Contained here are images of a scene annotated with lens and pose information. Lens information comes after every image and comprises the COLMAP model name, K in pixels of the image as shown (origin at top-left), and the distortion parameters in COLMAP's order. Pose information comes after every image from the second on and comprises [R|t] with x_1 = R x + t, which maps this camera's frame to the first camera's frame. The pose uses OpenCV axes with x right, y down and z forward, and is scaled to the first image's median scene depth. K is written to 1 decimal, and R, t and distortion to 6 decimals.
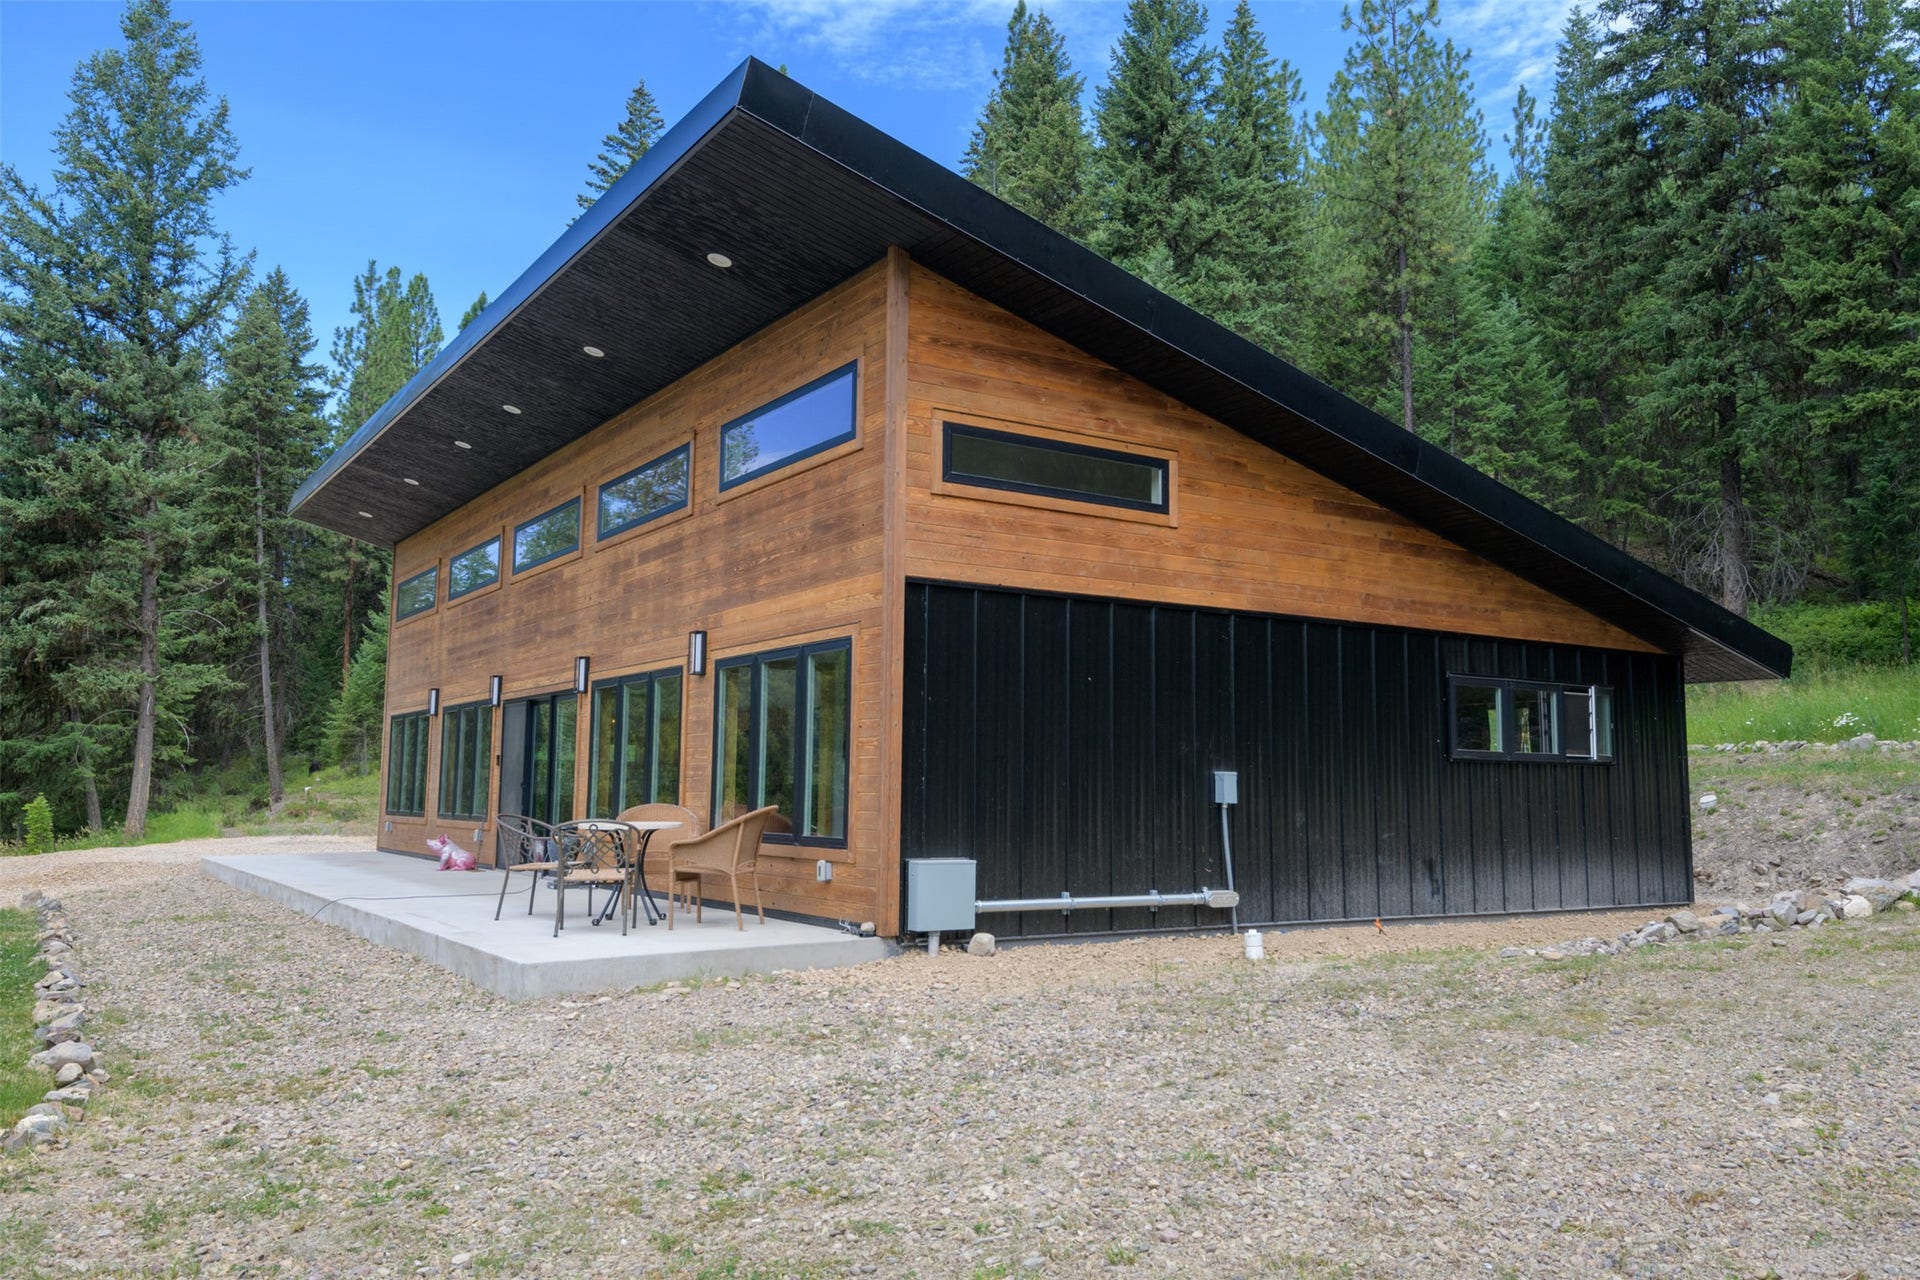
lens RADIAL K [[1469.9, 0, 962.7], [0, 1469.9, 632.5], [0, 0, 1]] dist [0.039378, -0.034647]
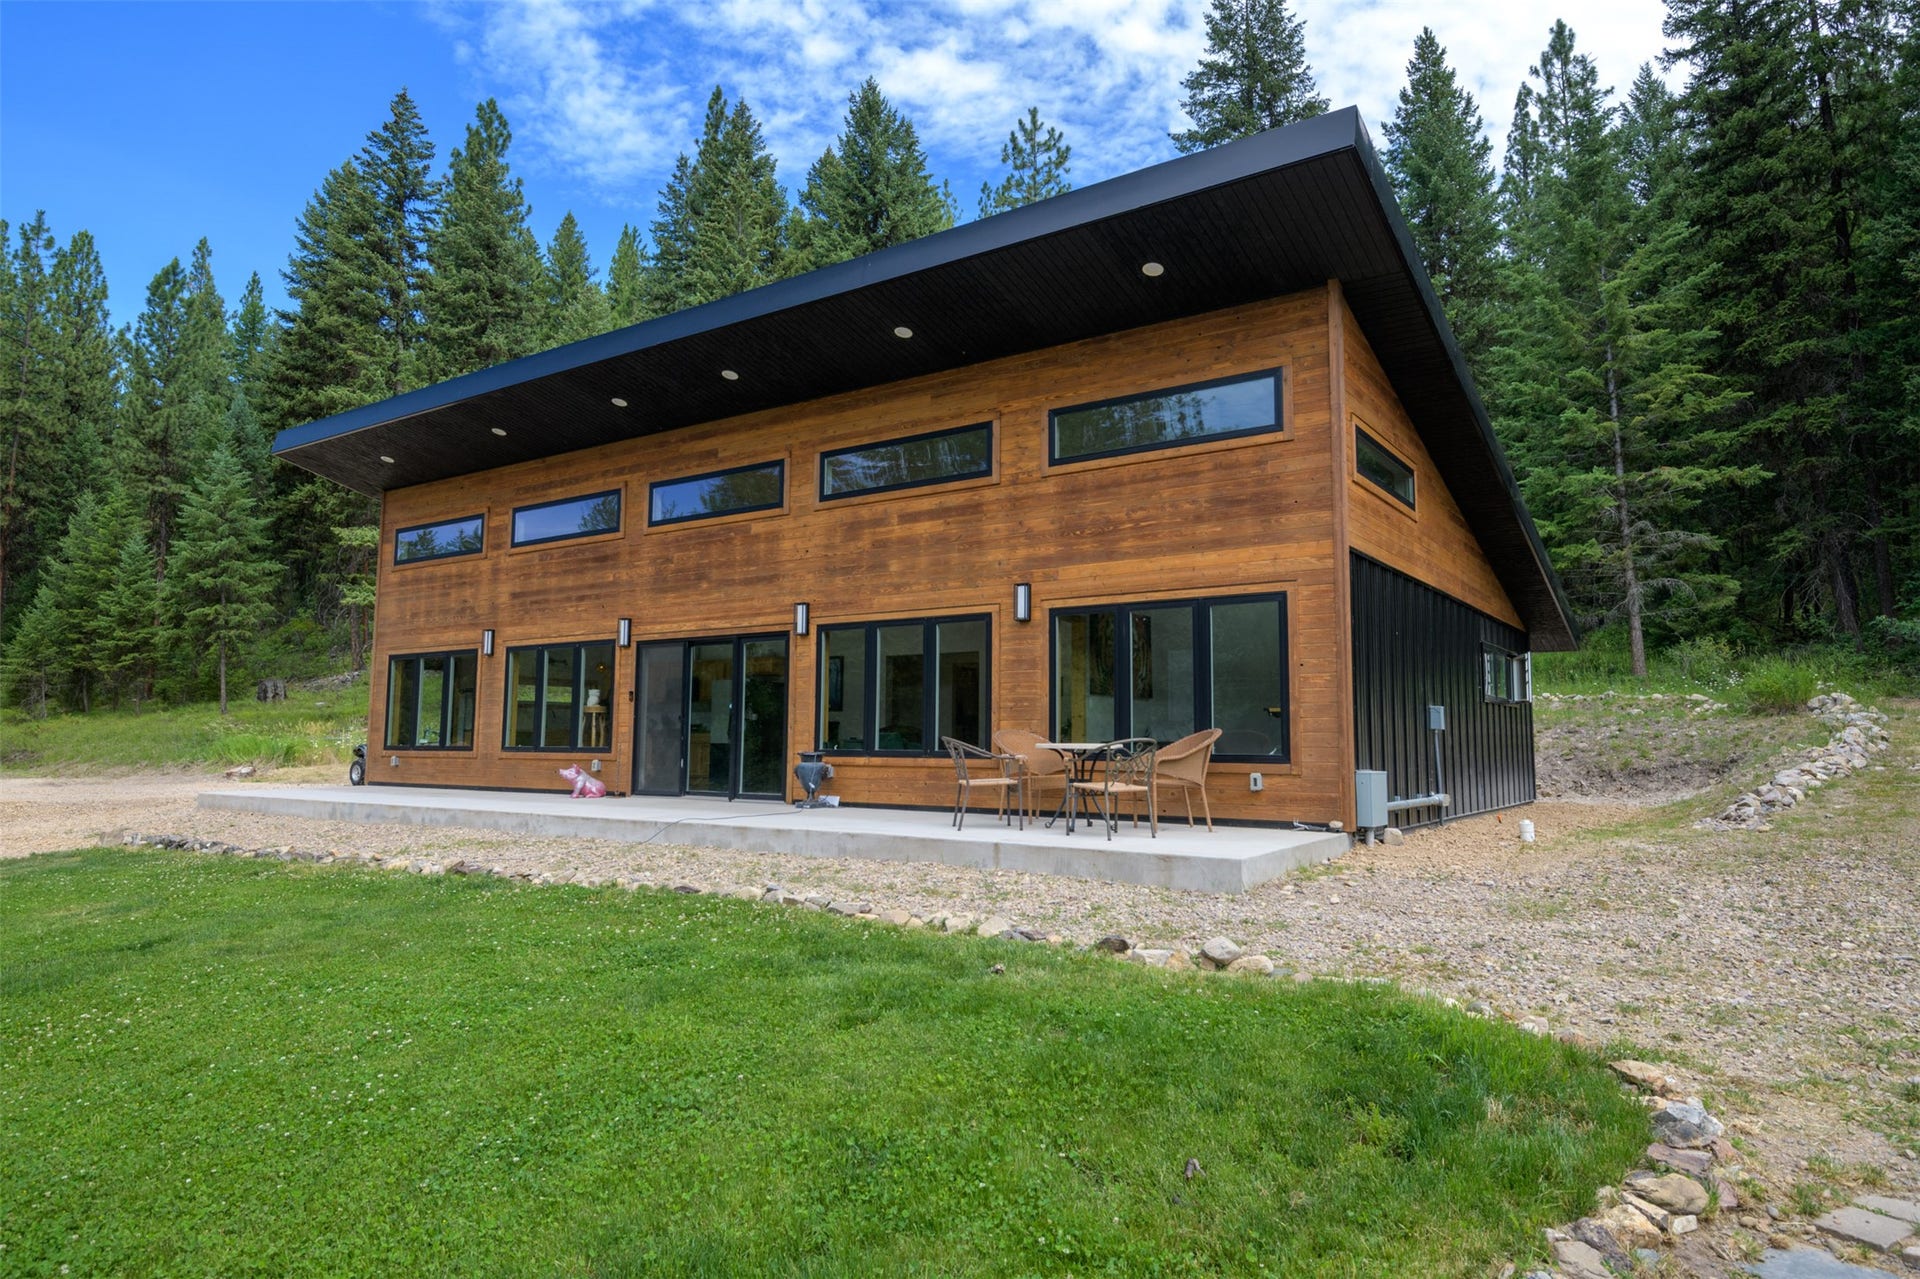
lens RADIAL K [[1146.9, 0, 962.2], [0, 1146.9, 633.3], [0, 0, 1]] dist [0.027025, -0.028913]
pose [[0.926301, 0.032498, 0.375380, -0.337028], [-0.038399, 0.999228, 0.008247, 0.019666], [-0.374823, -0.022053, 0.926834, 0.102289]]
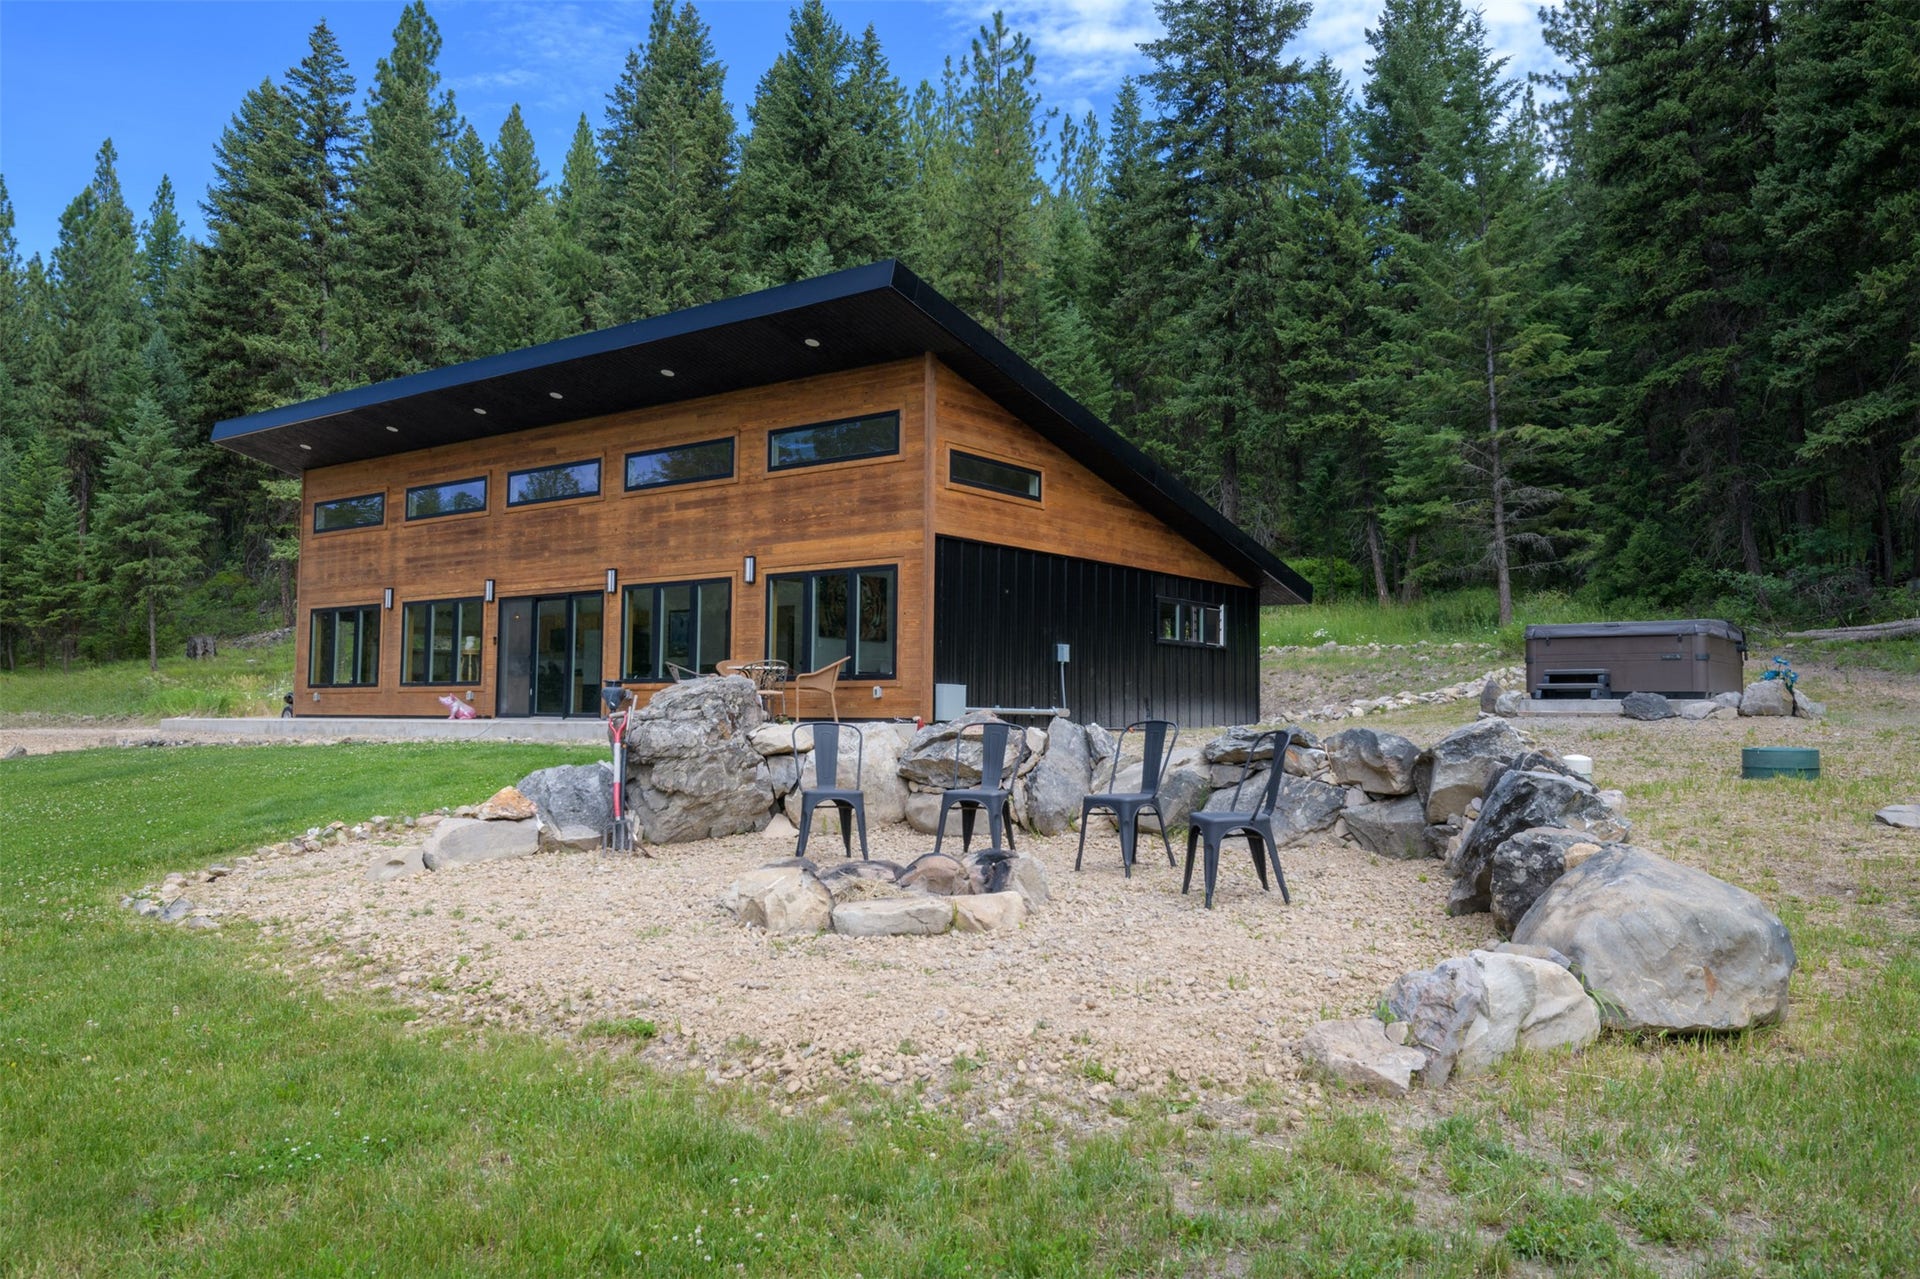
lens RADIAL K [[1441.4, 0, 963.9], [0, 1441.4, 633.4], [0, 0, 1]] dist [0.037345, -0.025267]
pose [[0.943558, 0.018858, 0.330670, -0.287785], [-0.035540, 0.998378, 0.044475, 0.003001], [-0.329295, -0.053717, 0.942698, -0.350639]]
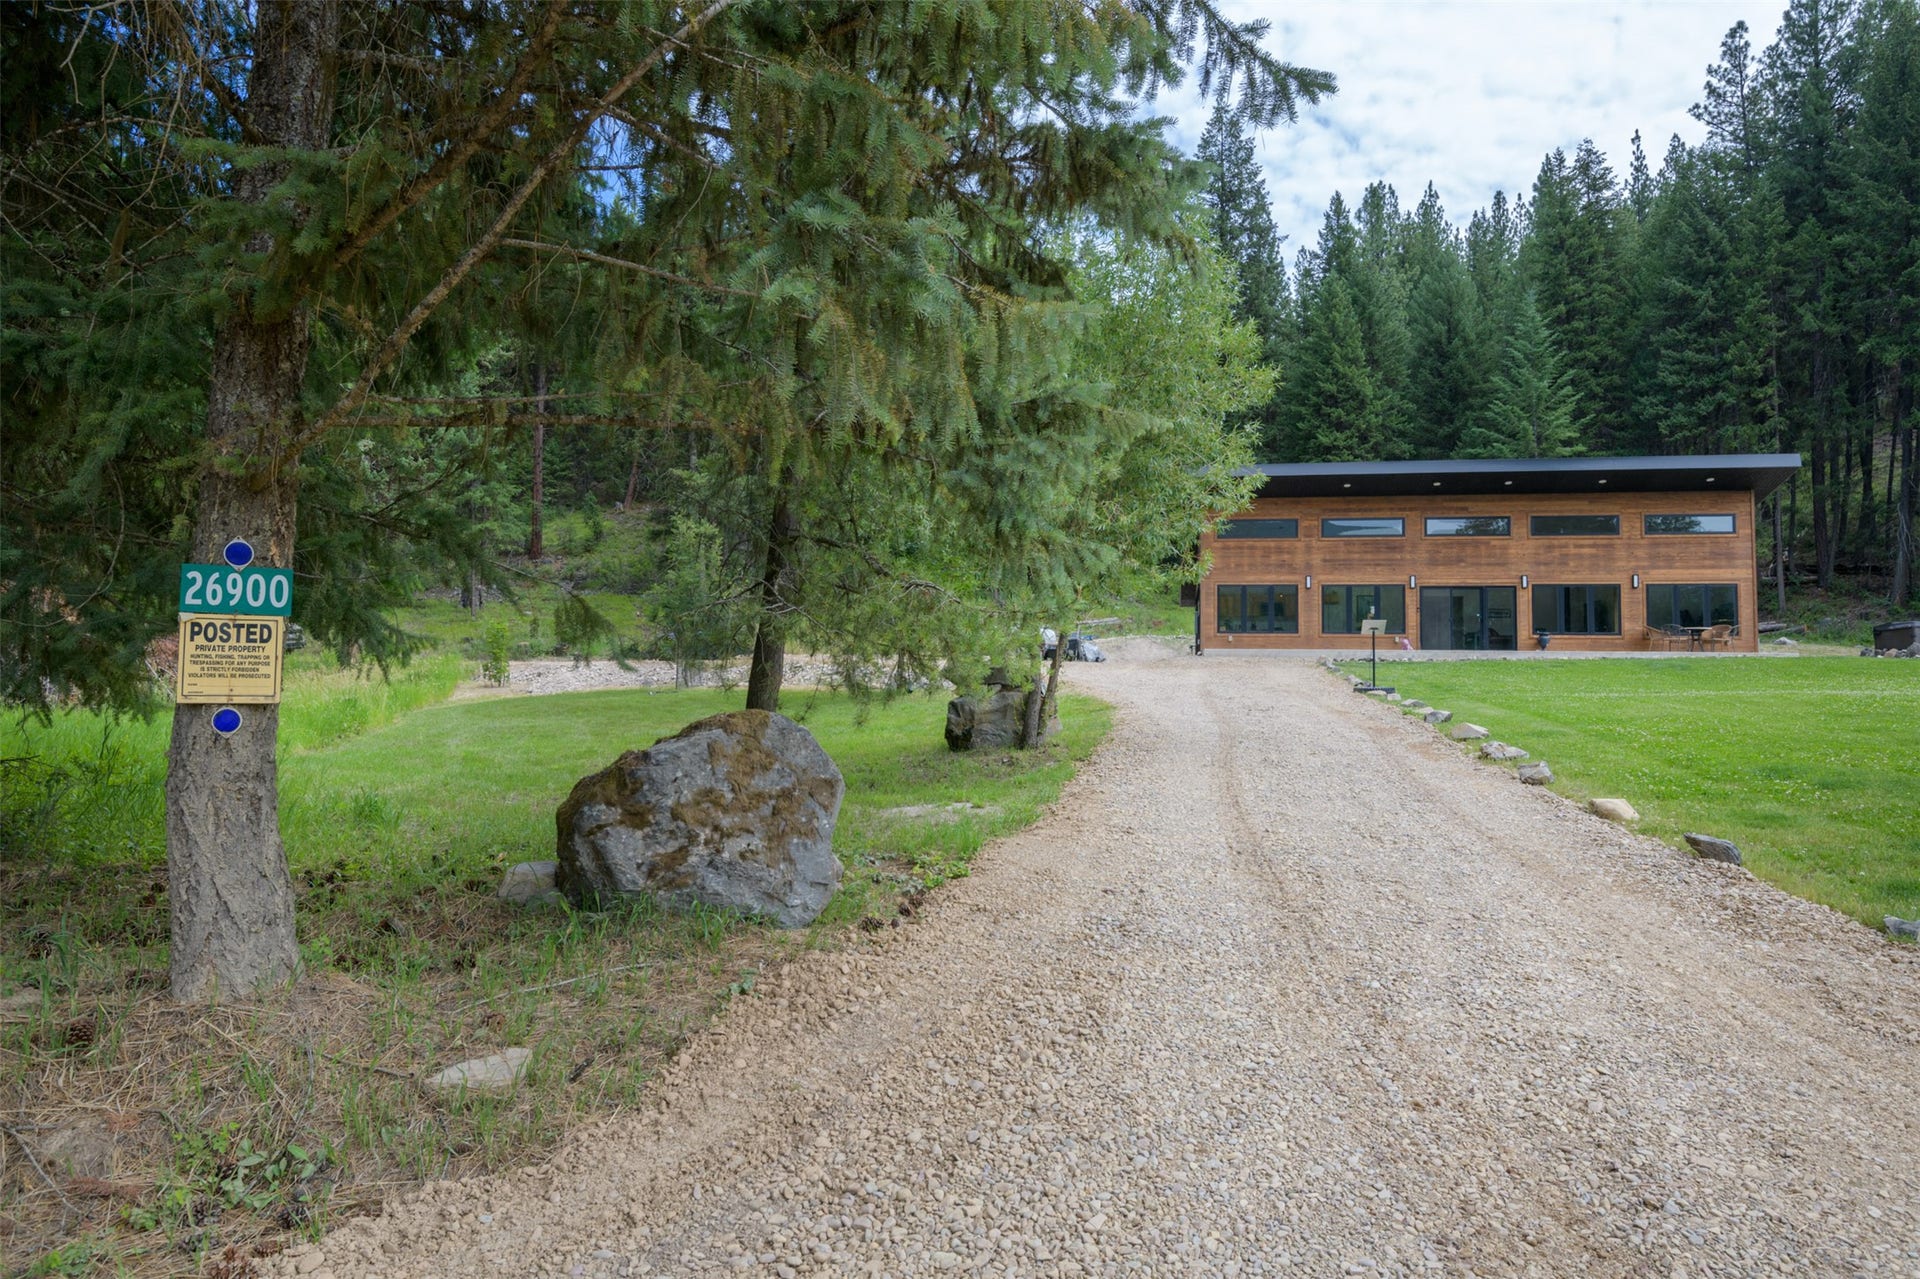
lens RADIAL K [[1238.5, 0, 949.2], [0, 1238.5, 633.7], [0, 0, 1]] dist [0.023835, -0.022090]
pose [[0.680706, 0.042719, 0.731310, -1.978017], [-0.087653, 0.995876, 0.023413, 0.121615], [-0.727294, -0.080039, 0.681643, 0.113886]]
